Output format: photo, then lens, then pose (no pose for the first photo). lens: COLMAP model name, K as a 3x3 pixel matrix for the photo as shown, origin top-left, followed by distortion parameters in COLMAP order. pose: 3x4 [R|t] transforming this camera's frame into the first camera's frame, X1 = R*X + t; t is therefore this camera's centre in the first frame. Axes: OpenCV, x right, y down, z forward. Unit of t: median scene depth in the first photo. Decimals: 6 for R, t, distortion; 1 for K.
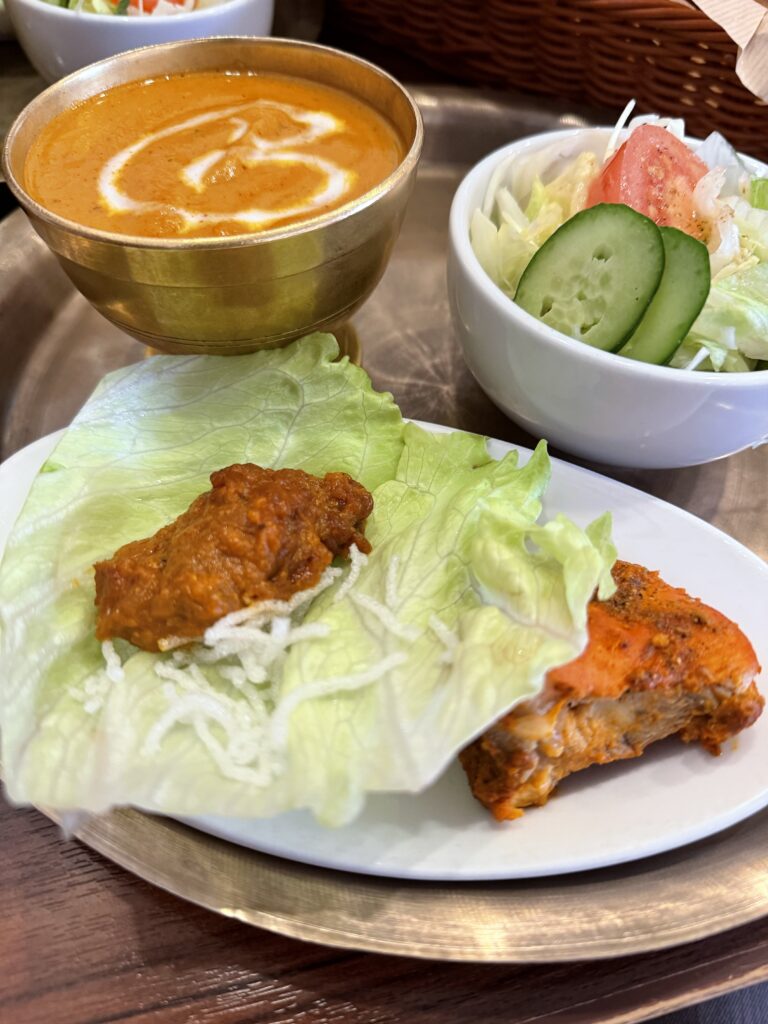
lens RADIAL K [[722.8, 0, 380.4], [0, 722.8, 516.5], [0, 0, 1]] dist [0.006474, -0.037000]
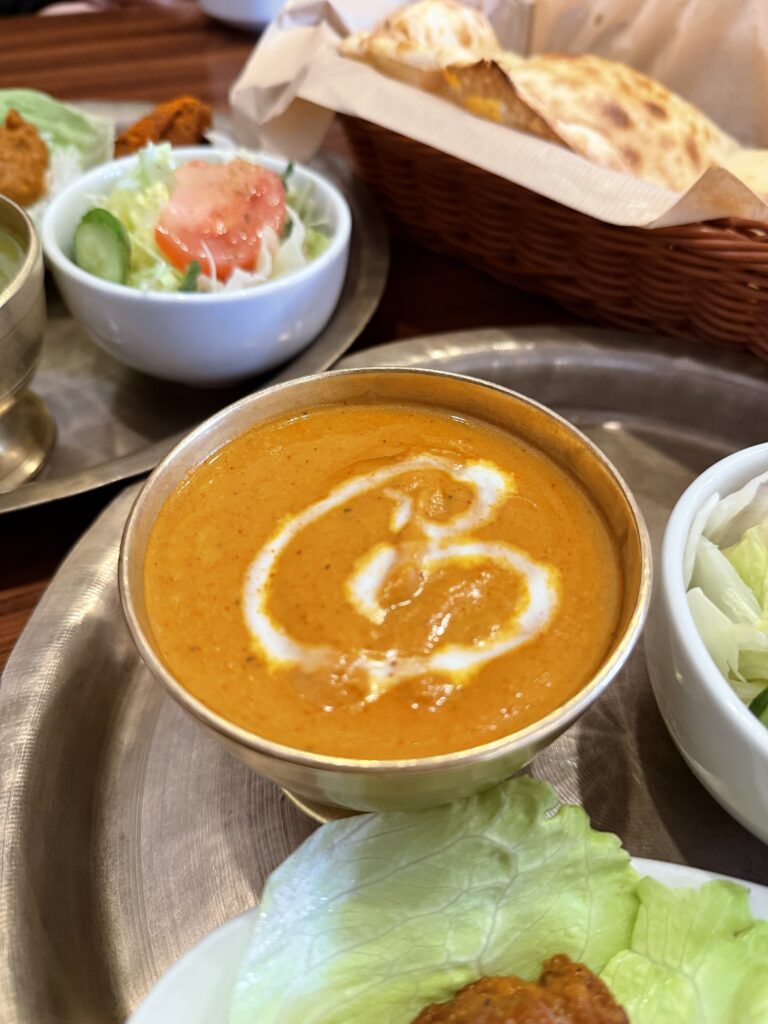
lens RADIAL K [[722.8, 0, 375.2], [0, 722.8, 508.4], [0, 0, 1]] dist [0.006474, -0.037000]
pose [[0.998139, -0.055962, 0.024218, -0.267803], [0.058163, 0.993025, -0.102556, -0.499155], [-0.018310, 0.103773, 0.994432, 0.203507]]
